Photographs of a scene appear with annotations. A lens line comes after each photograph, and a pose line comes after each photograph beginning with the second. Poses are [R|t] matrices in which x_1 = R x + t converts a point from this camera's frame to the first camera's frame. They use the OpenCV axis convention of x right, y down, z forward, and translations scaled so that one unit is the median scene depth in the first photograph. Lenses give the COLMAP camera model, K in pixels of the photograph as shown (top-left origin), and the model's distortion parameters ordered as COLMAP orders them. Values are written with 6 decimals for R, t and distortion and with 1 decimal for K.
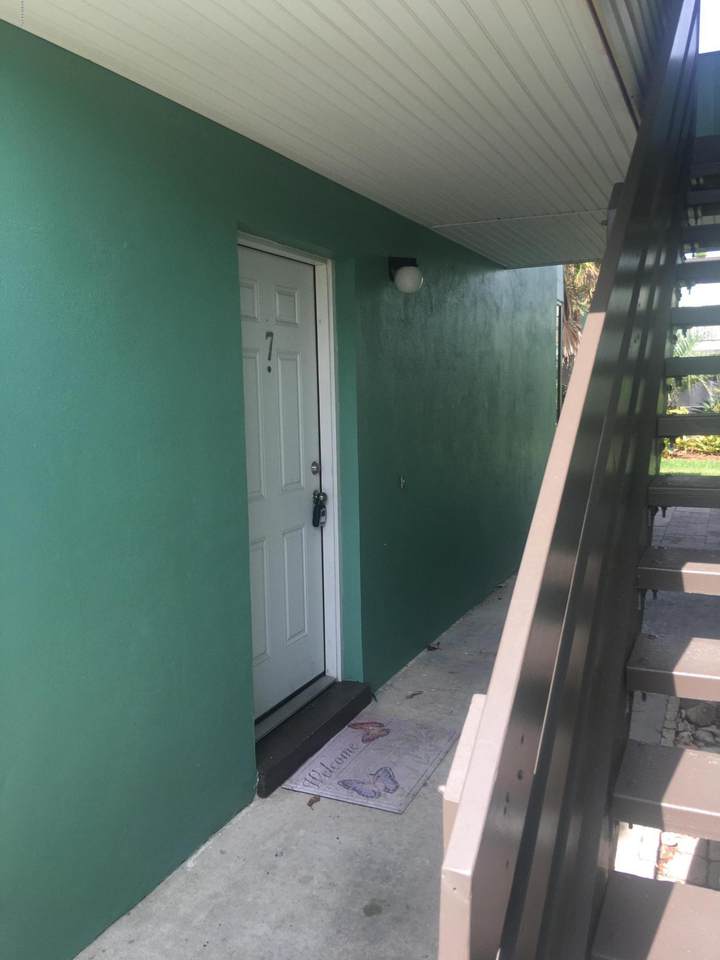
lens RADIAL K [[814.7, 0, 355.5], [0, 814.7, 473.7], [0, 0, 1]] dist [0.047626, -0.040158]
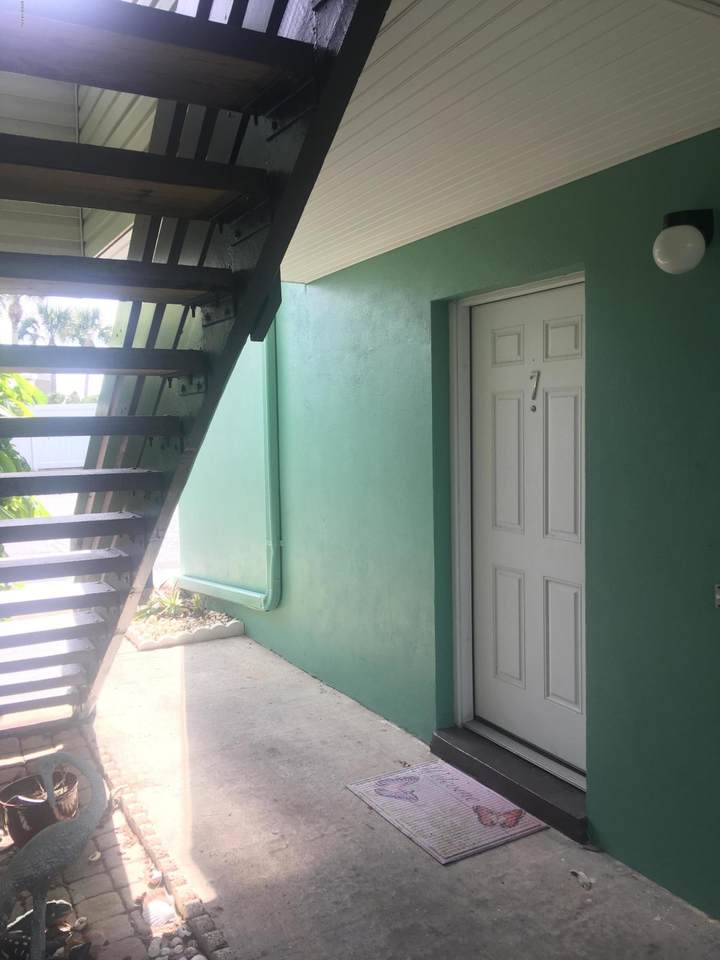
lens RADIAL K [[814.7, 0, 357.0], [0, 814.7, 484.4], [0, 0, 1]] dist [0.047626, -0.040158]
pose [[-0.596624, 0.107175, -0.795332, 0.872043], [-0.038689, 0.986049, 0.161897, -0.201880], [0.801588, 0.127362, -0.584154, 1.510605]]
